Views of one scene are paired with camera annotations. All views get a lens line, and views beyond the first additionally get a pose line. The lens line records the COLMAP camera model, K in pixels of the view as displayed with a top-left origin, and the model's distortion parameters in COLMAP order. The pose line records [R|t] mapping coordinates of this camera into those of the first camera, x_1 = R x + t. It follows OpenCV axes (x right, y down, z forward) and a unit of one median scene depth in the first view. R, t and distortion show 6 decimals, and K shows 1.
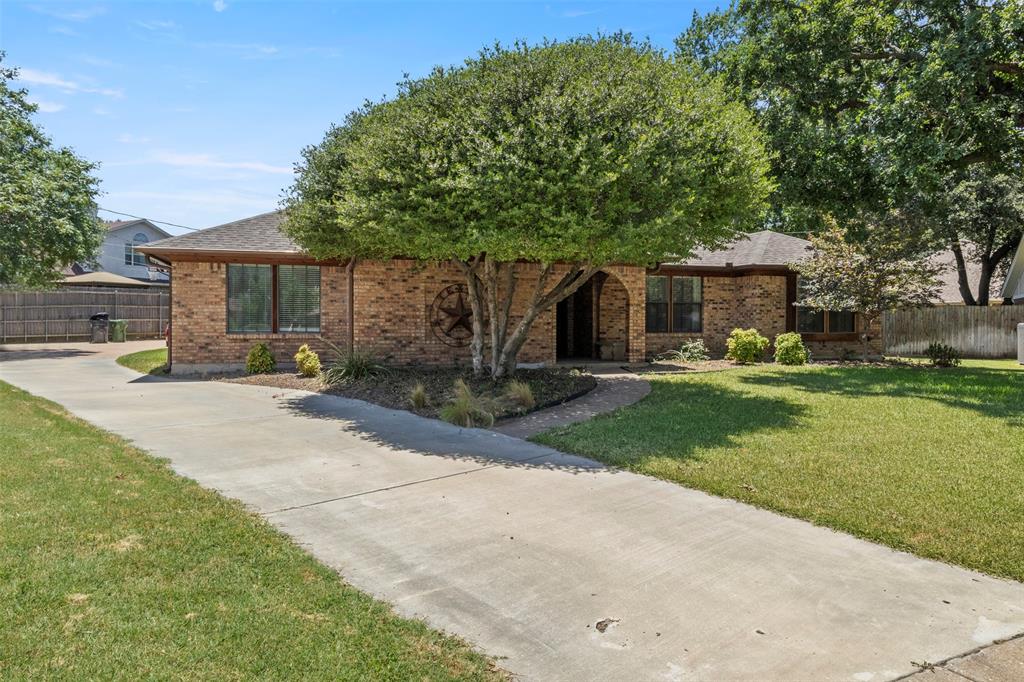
lens RADIAL K [[648.0, 0, 512.7], [0, 648.0, 324.6], [0, 0, 1]] dist [-0.001155, -0.001041]
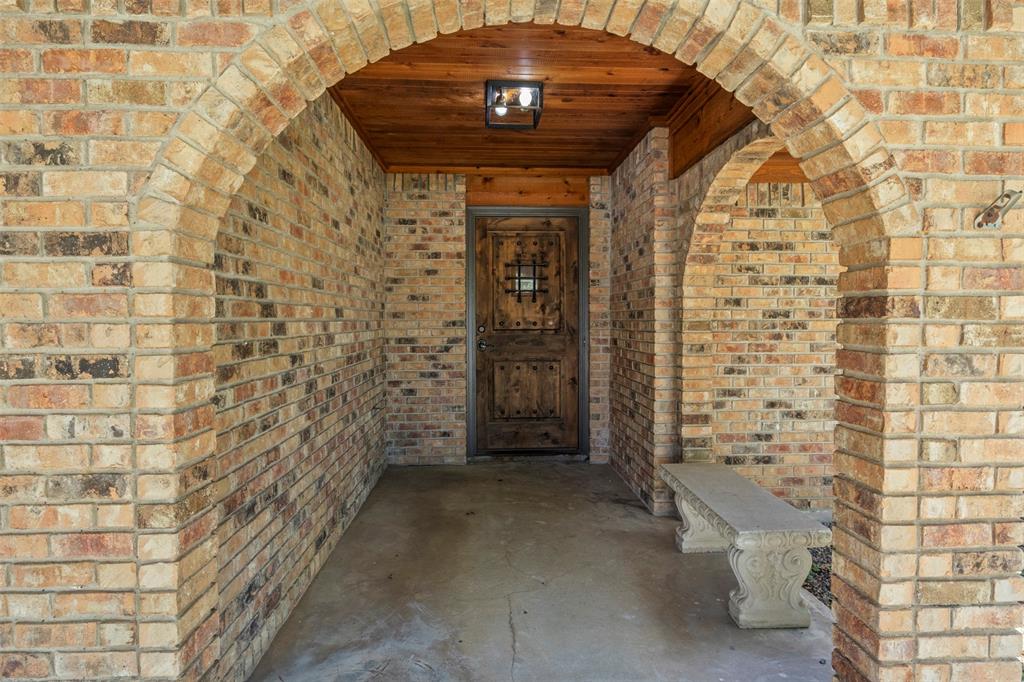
lens RADIAL K [[531.5, 0, 511.2], [0, 531.5, 325.9], [0, 0, 1]] dist [-0.002050, -0.000353]
pose [[0.963485, -0.000028, -0.267761, 0.147774], [0.003248, 0.999928, 0.011580, -0.029551], [0.267741, -0.012026, 0.963416, 0.928538]]
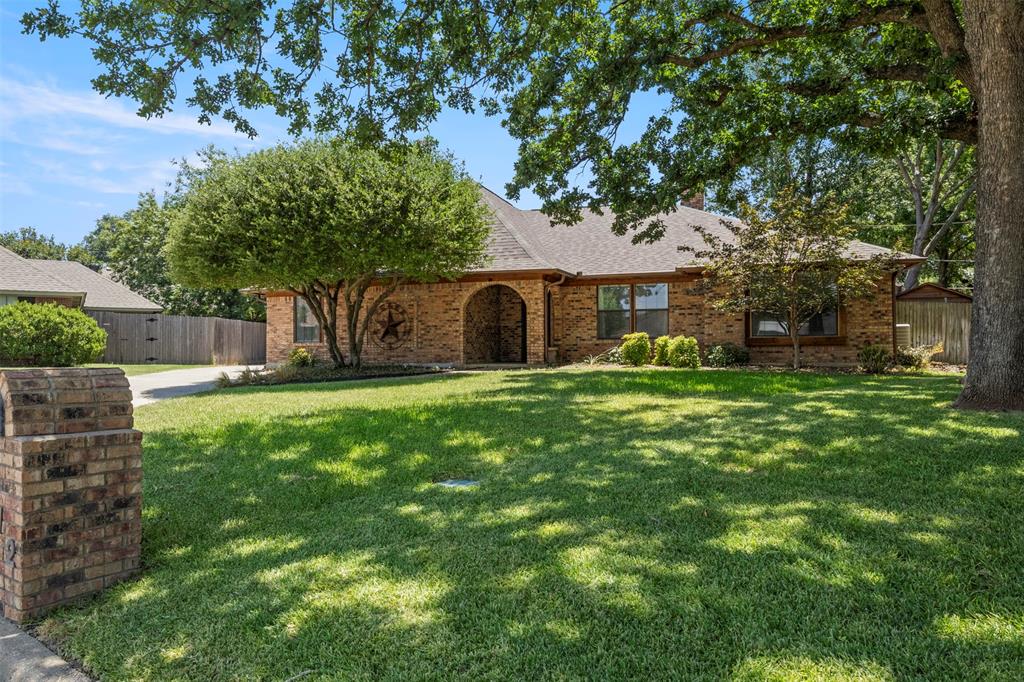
lens RADIAL K [[707.9, 0, 512.0], [0, 707.9, 341.0], [0, 0, 1]] dist [-0.000672, -0.000266]
pose [[0.801476, -0.016166, -0.597809, 0.940993], [0.006503, 0.999811, -0.018318, 0.042581], [0.597992, 0.010793, 0.801429, -0.015852]]
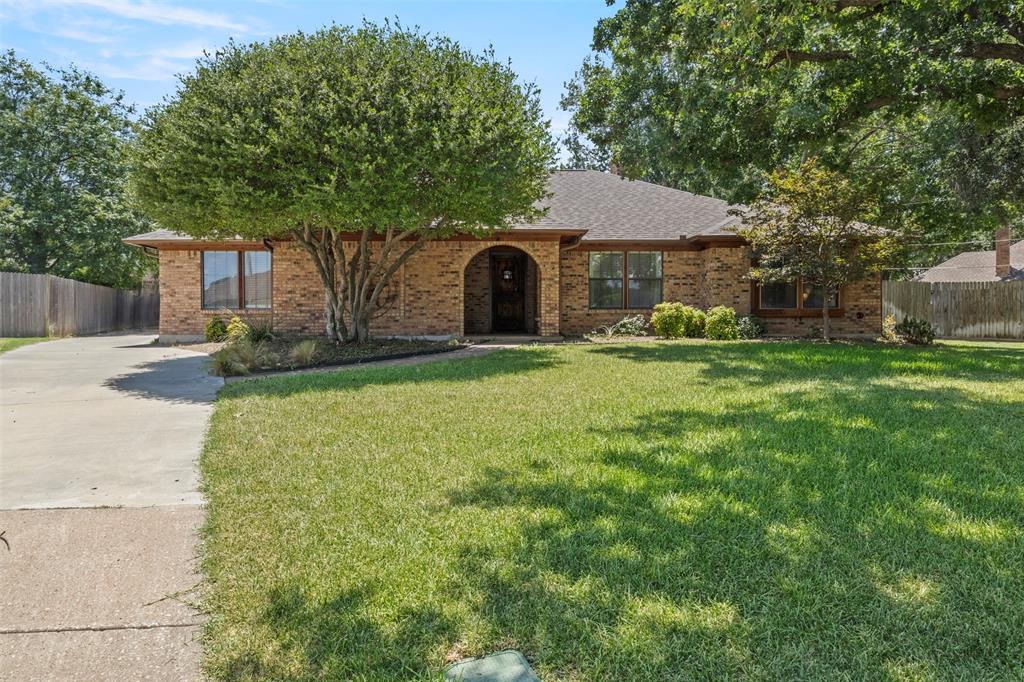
lens RADIAL K [[648.0, 0, 512.7], [0, 648.0, 324.6], [0, 0, 1]] dist [-0.001155, -0.001041]
pose [[0.960760, -0.001467, -0.277378, 0.434749], [0.003622, 0.999967, 0.007259, 0.034391], [0.277358, -0.007978, 0.960733, 0.014488]]
